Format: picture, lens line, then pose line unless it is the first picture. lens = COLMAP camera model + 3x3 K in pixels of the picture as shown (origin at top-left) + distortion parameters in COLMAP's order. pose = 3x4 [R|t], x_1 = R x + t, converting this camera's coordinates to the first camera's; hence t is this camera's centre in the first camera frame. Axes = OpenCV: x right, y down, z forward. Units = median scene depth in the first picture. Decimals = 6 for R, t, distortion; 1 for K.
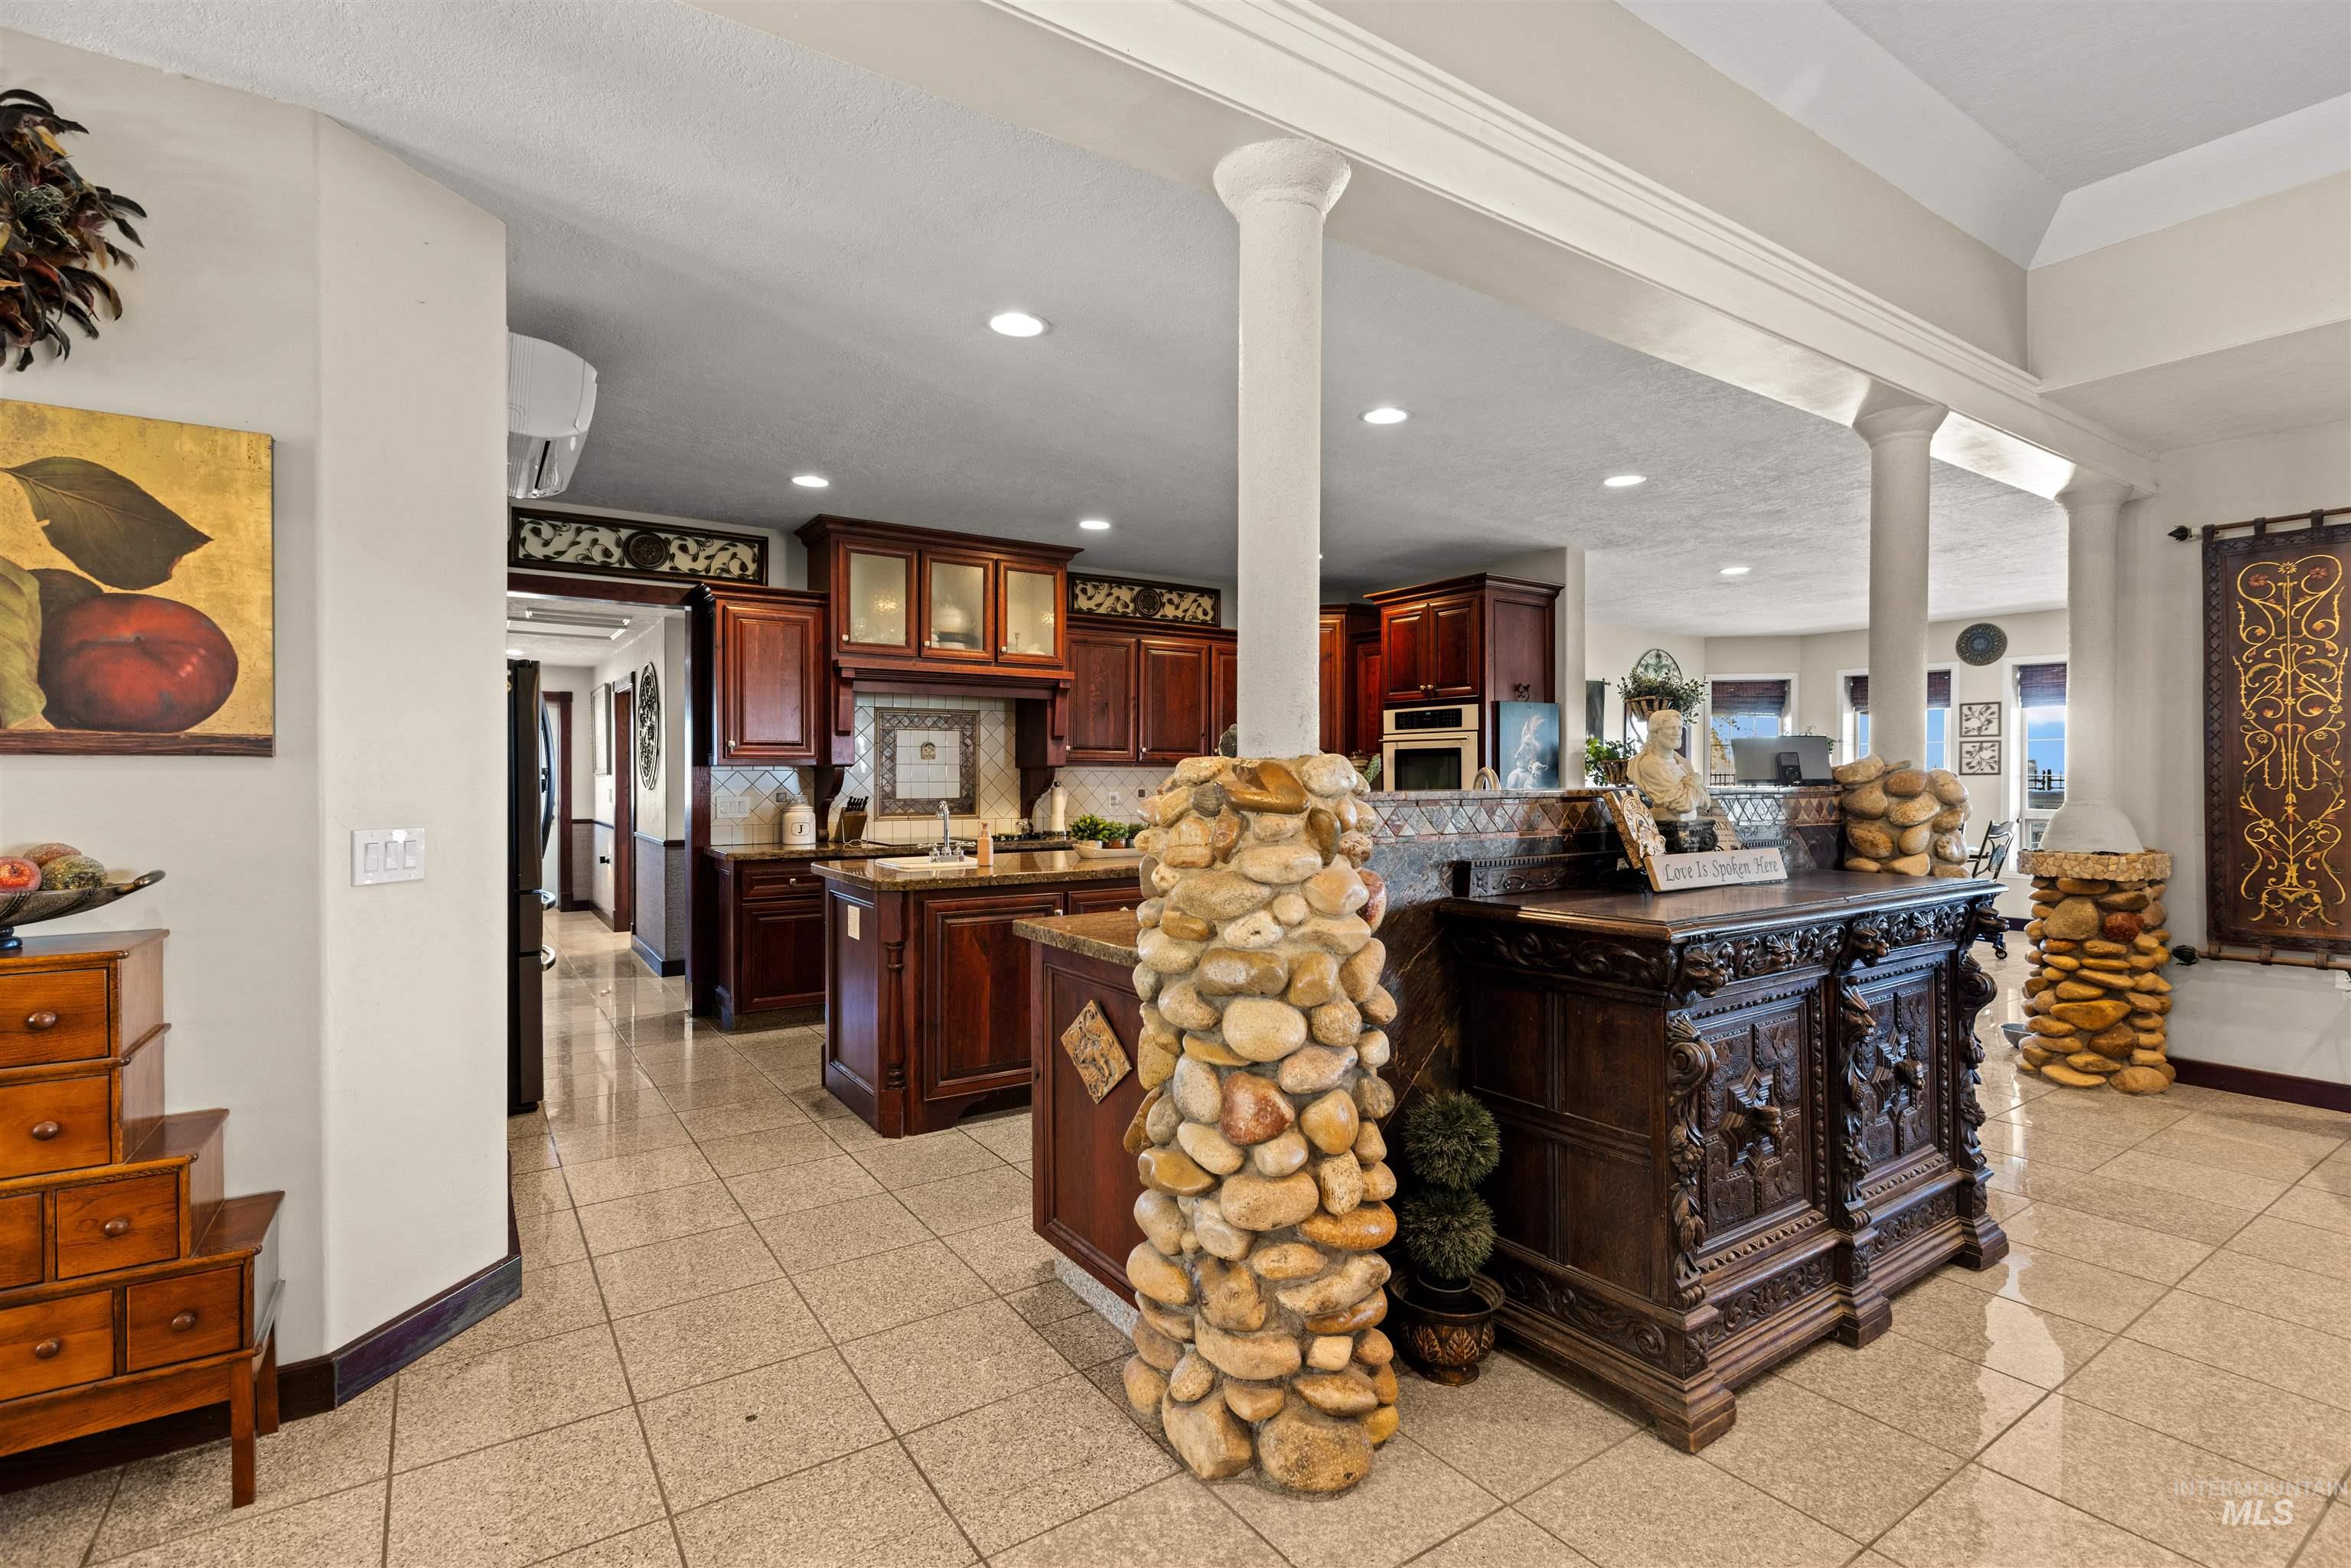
lens RADIAL K [[1070.7, 0, 1164.8], [0, 1070.7, 780.1], [0, 0, 1]] dist [-0.000735, -0.000061]
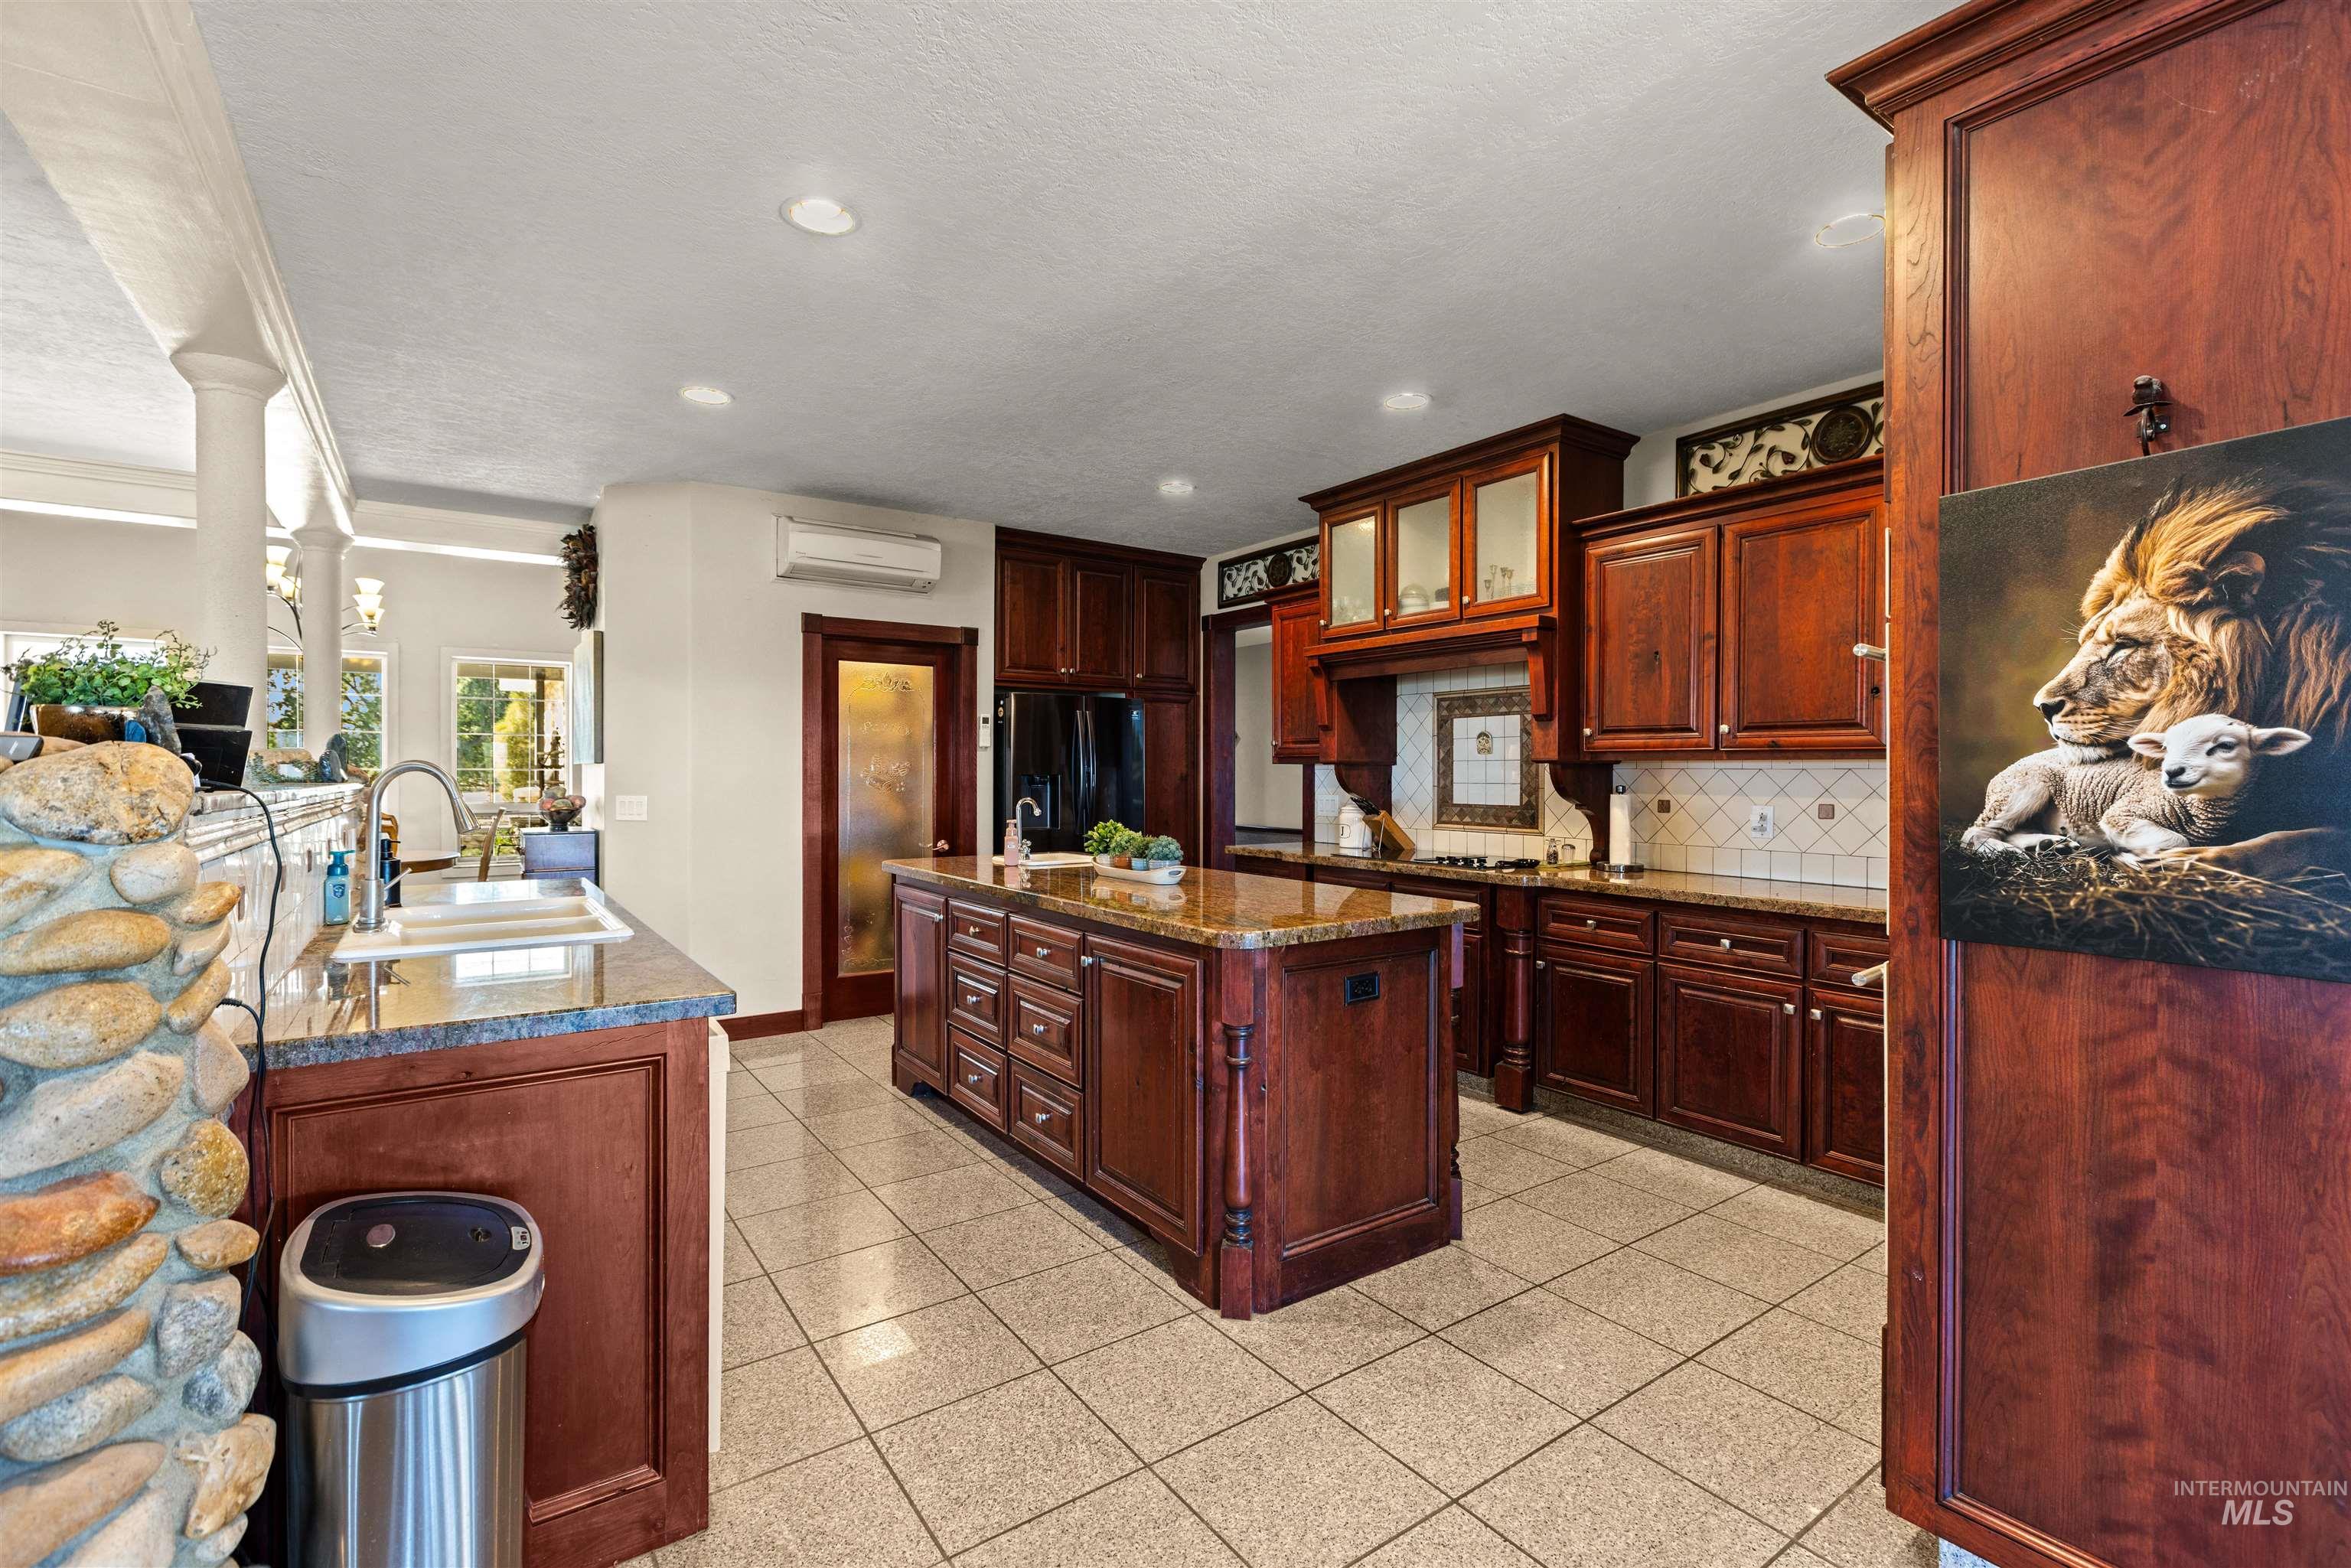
lens RADIAL K [[1070.7, 0, 1172.1], [0, 1070.7, 772.7], [0, 0, 1]] dist [-0.000735, -0.000061]
pose [[0.020532, -0.000975, -0.999789, 0.549638], [-0.013271, 0.999911, -0.001248, -0.002089], [0.999701, 0.013294, 0.020517, 0.768576]]
